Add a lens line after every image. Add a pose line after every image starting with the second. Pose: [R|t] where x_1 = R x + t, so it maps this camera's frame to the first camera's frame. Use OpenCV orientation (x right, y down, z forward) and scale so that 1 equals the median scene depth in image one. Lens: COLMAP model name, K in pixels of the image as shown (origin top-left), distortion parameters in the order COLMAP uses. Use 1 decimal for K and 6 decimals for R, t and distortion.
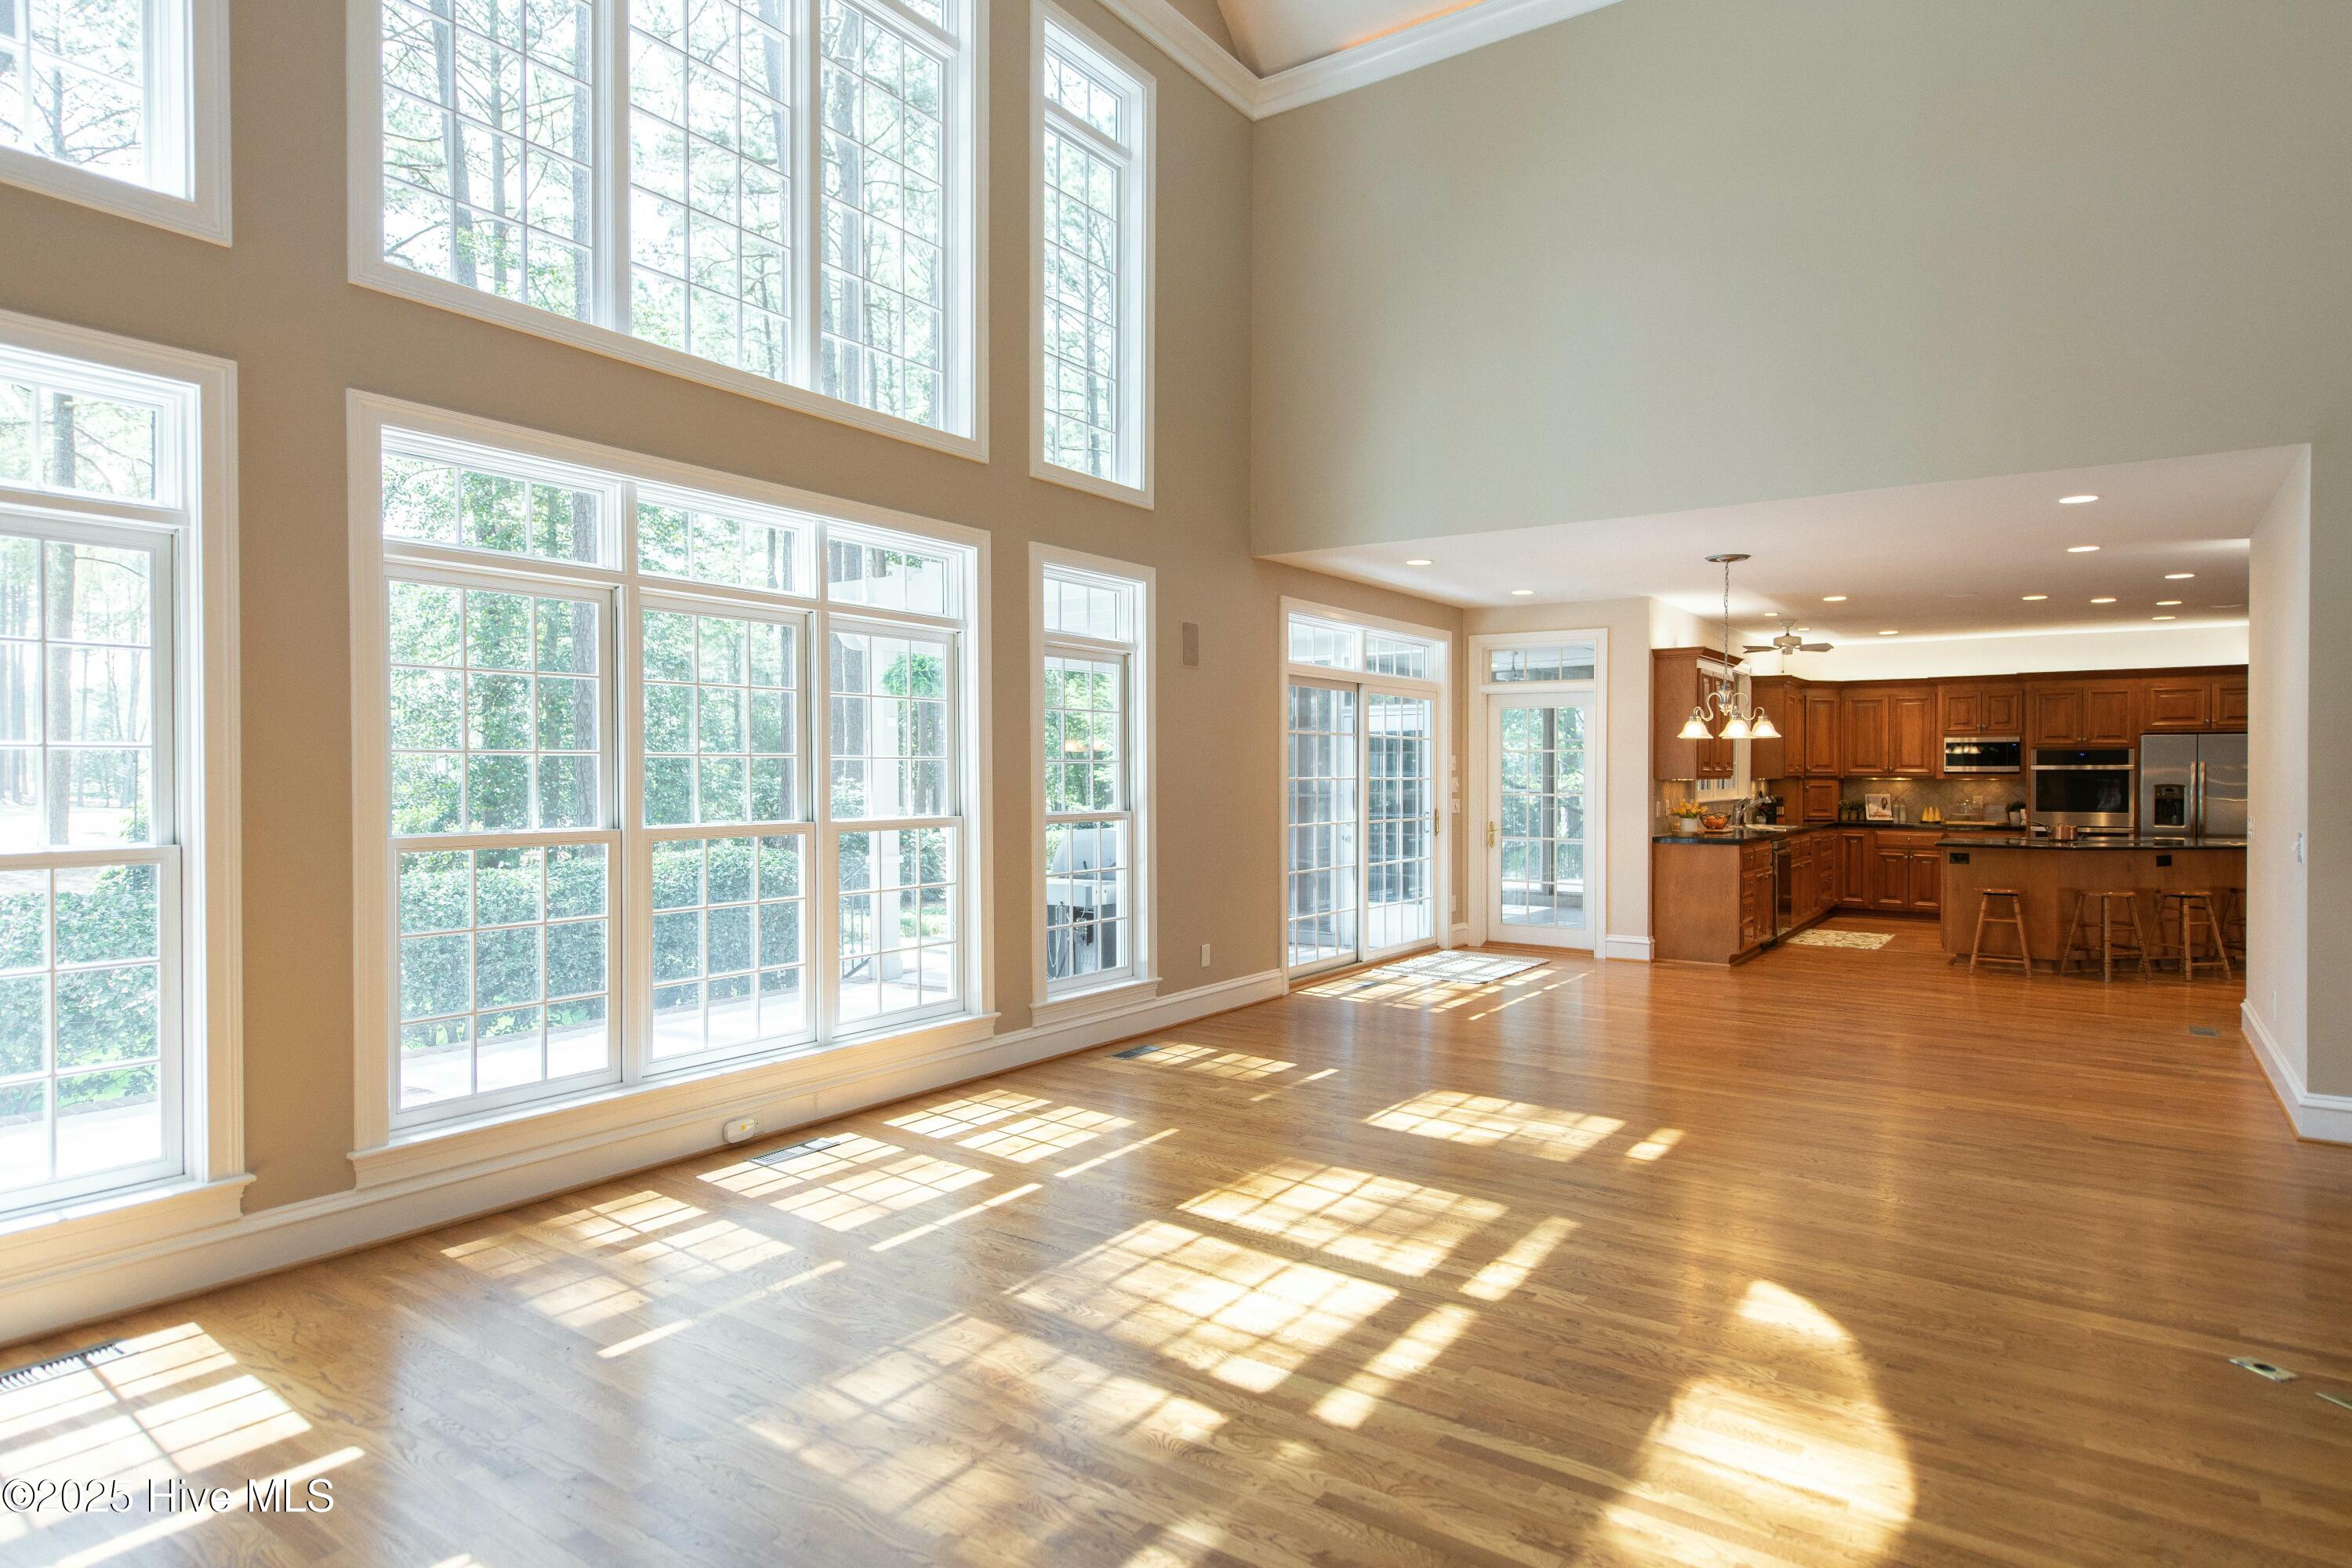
lens RADIAL K [[1295.7, 0, 1326.6], [0, 1295.7, 791.0], [0, 0, 1]] dist [0.001126, 0.000412]
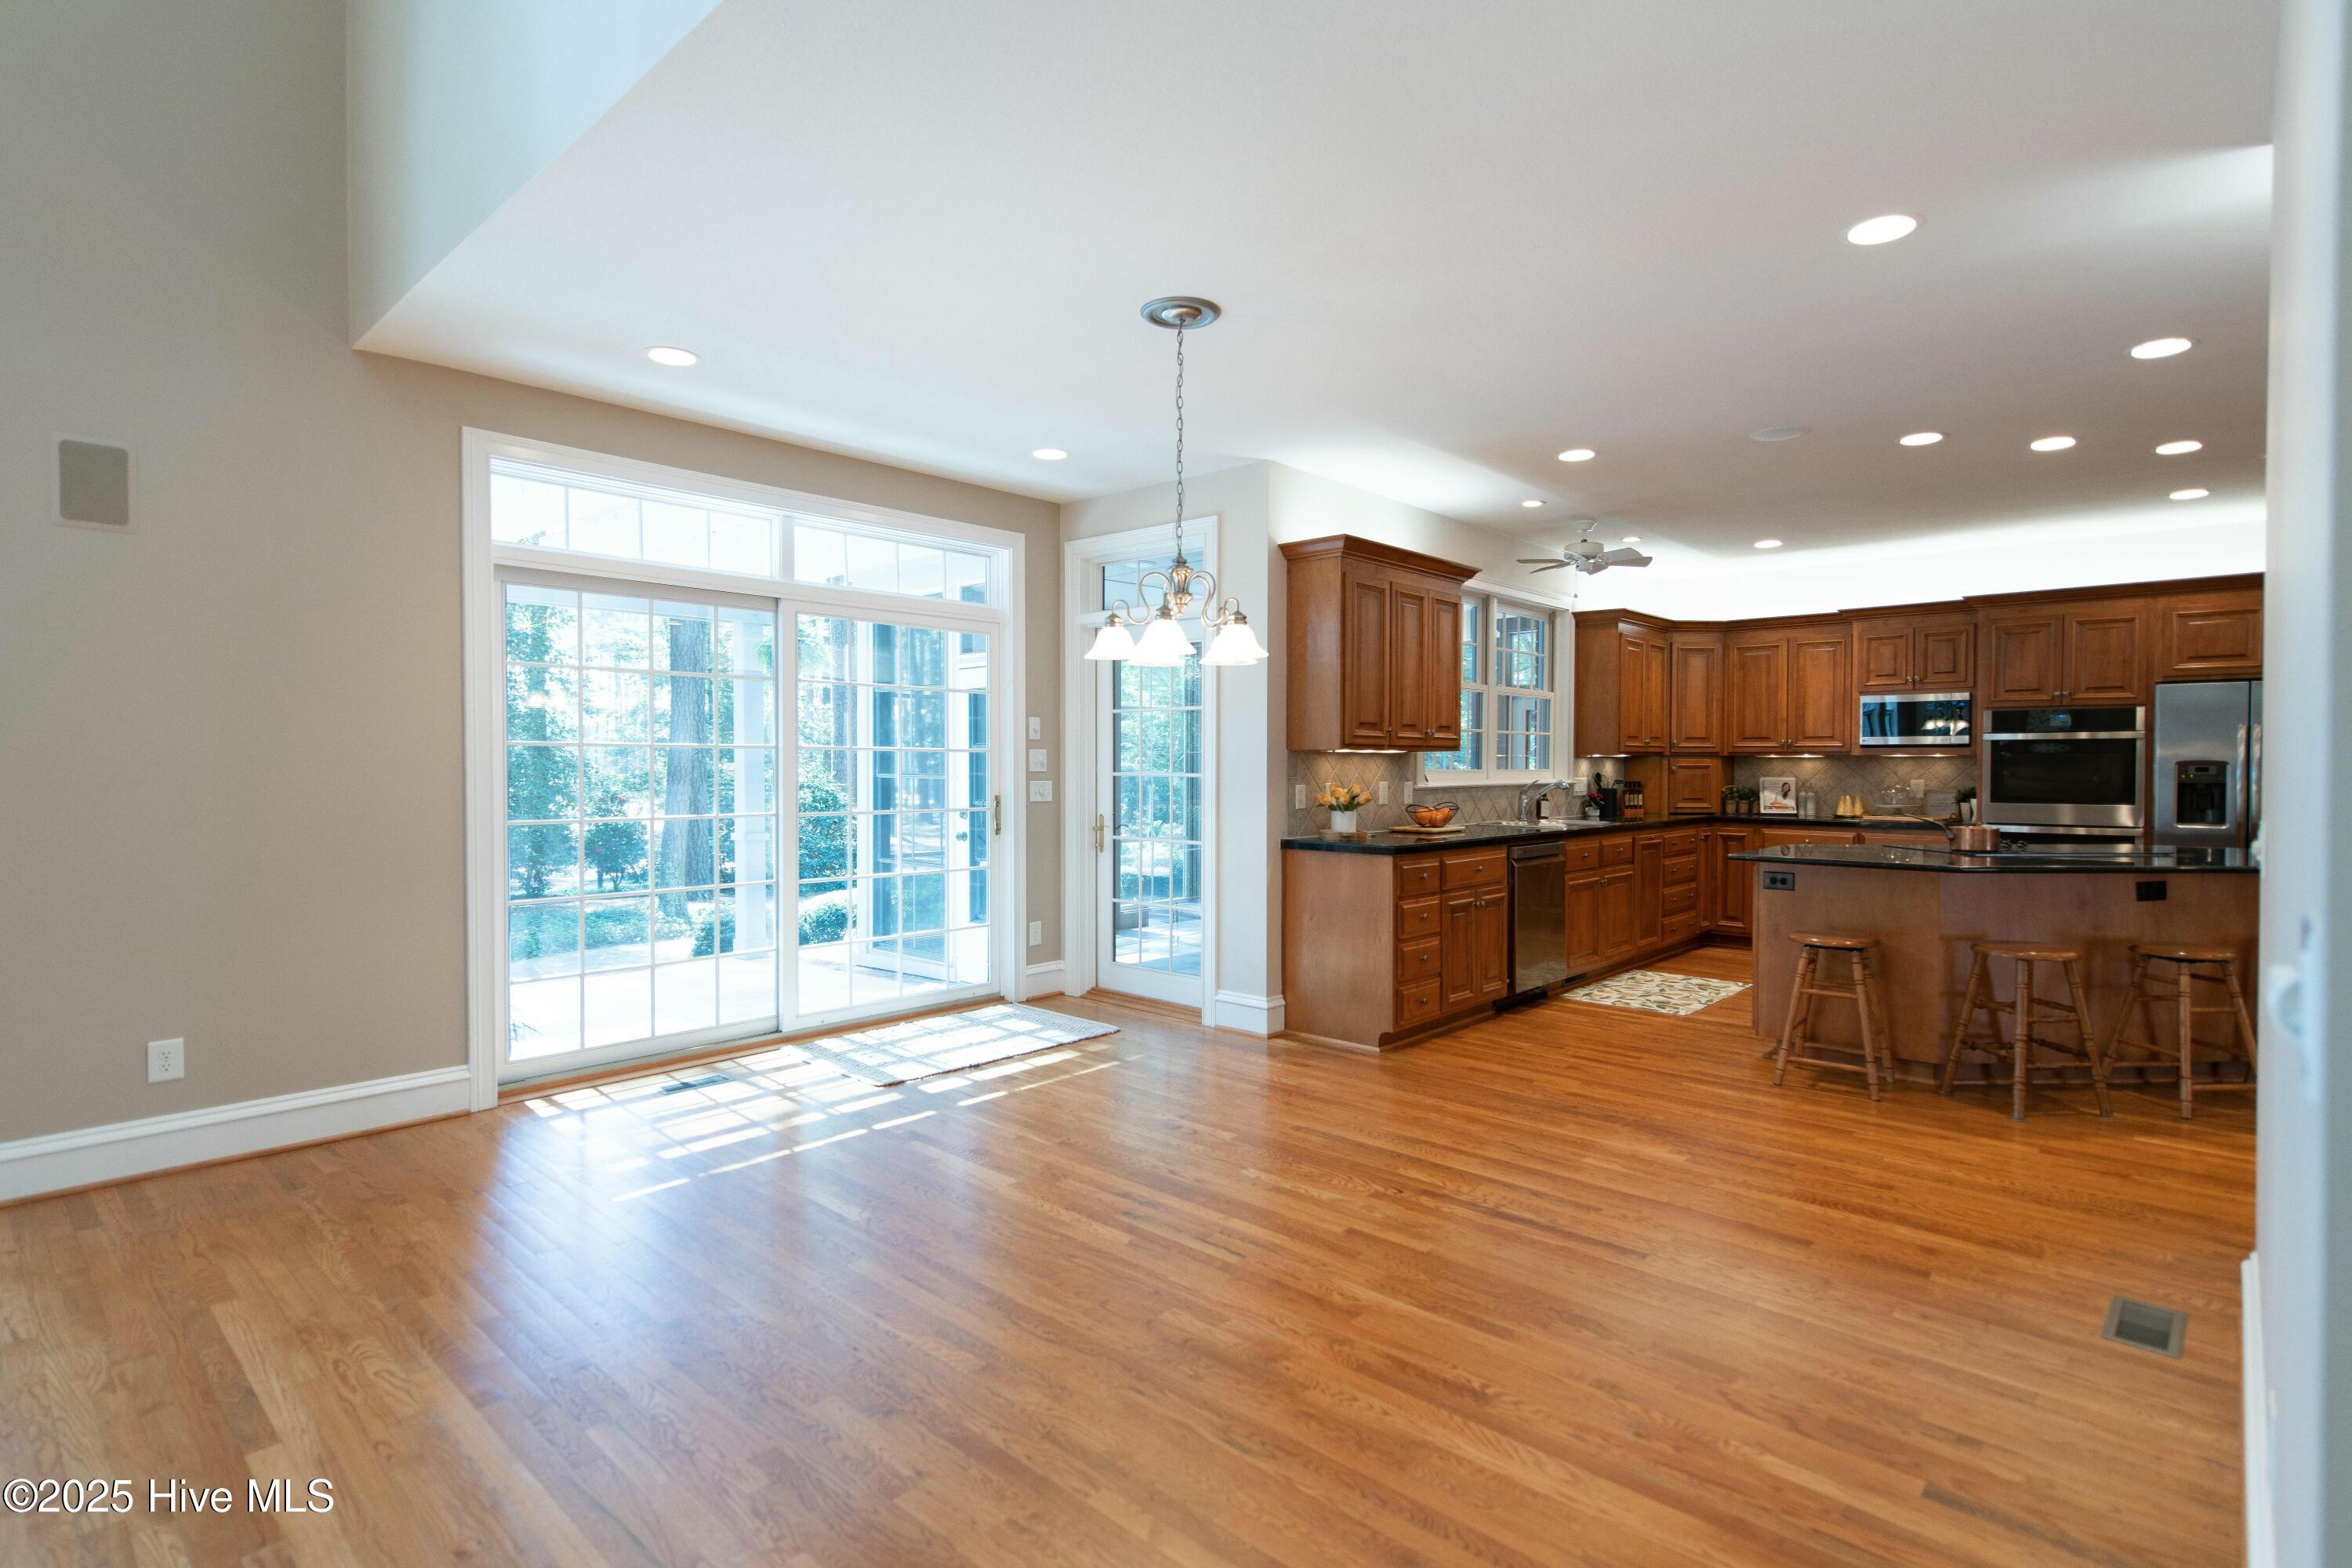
lens RADIAL K [[1164.6, 0, 1287.6], [0, 1164.6, 791.1], [0, 0, 1]] dist [0.004027, -0.000189]
pose [[0.989895, 0.002045, -0.141787, 0.286078], [-0.000781, 0.999959, 0.008968, 0.005055], [0.141799, -0.008767, 0.989857, 0.367337]]
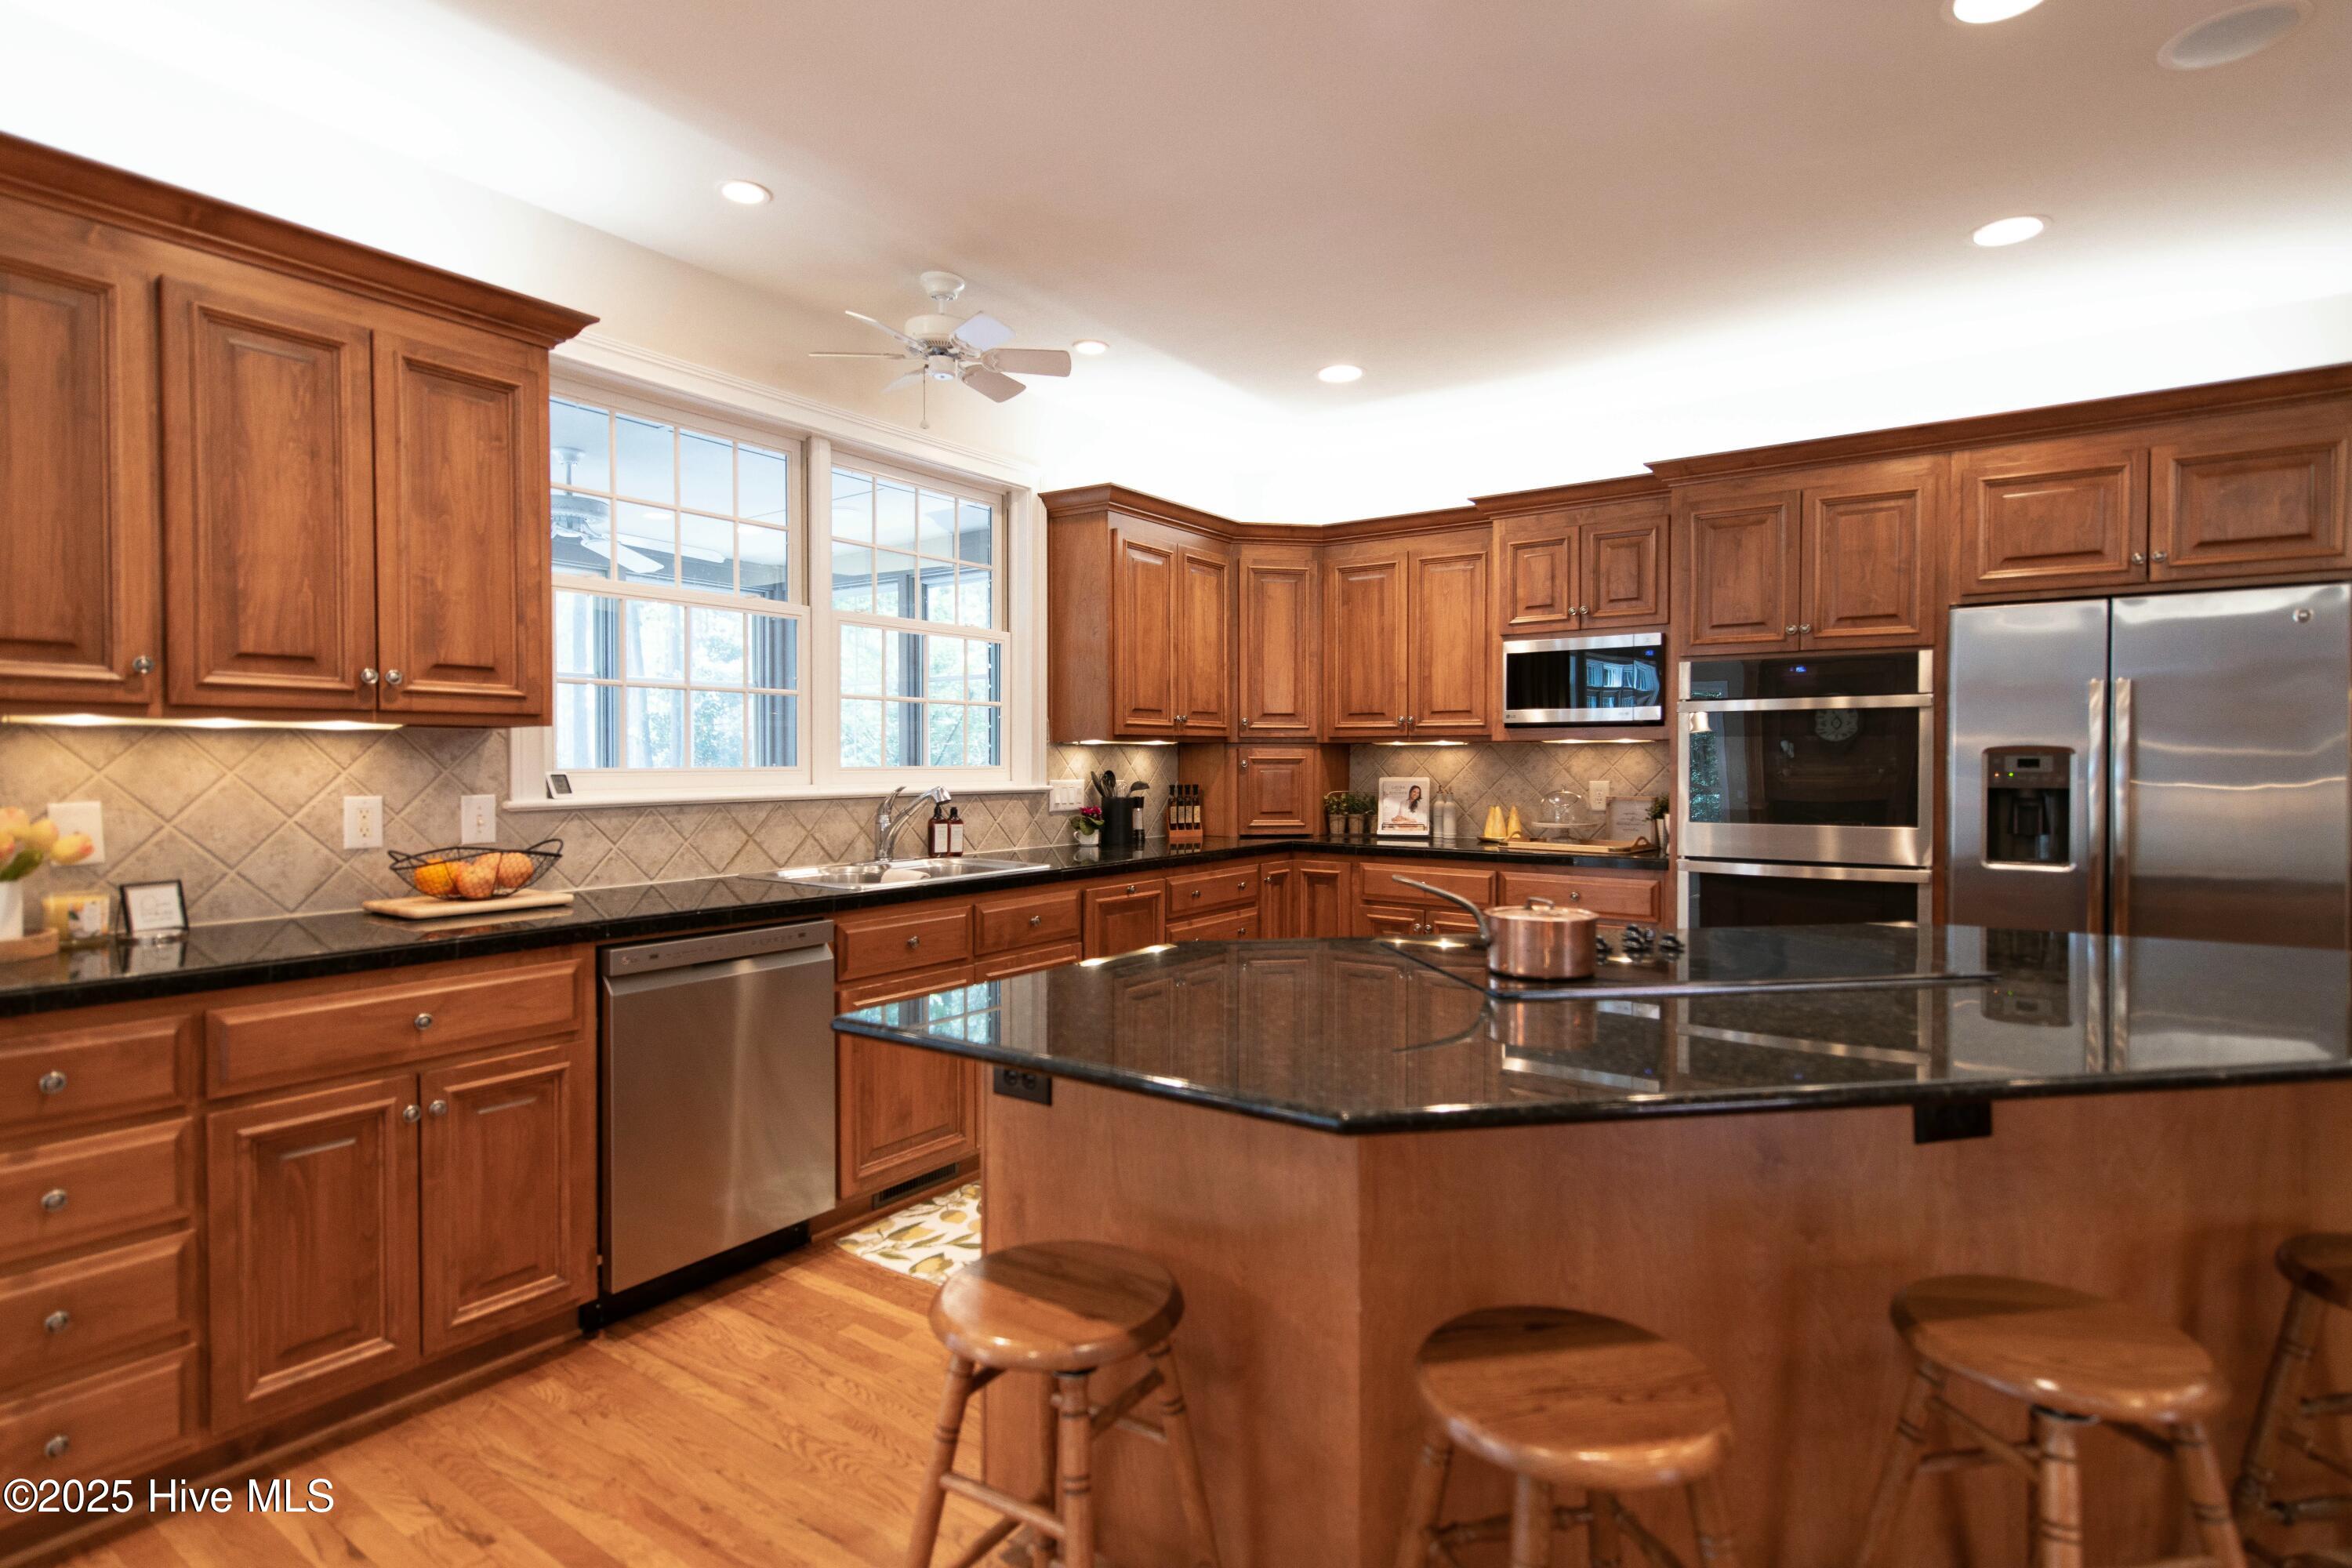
lens RADIAL K [[1161.1, 0, 1337.2], [0, 1161.1, 780.4], [0, 0, 1]] dist [0.013872, -0.001557]
pose [[0.999975, -0.002916, 0.006419, 0.462632], [0.002902, 0.999993, 0.002214, 0.002743], [-0.006425, -0.002195, 0.999977, 0.688166]]
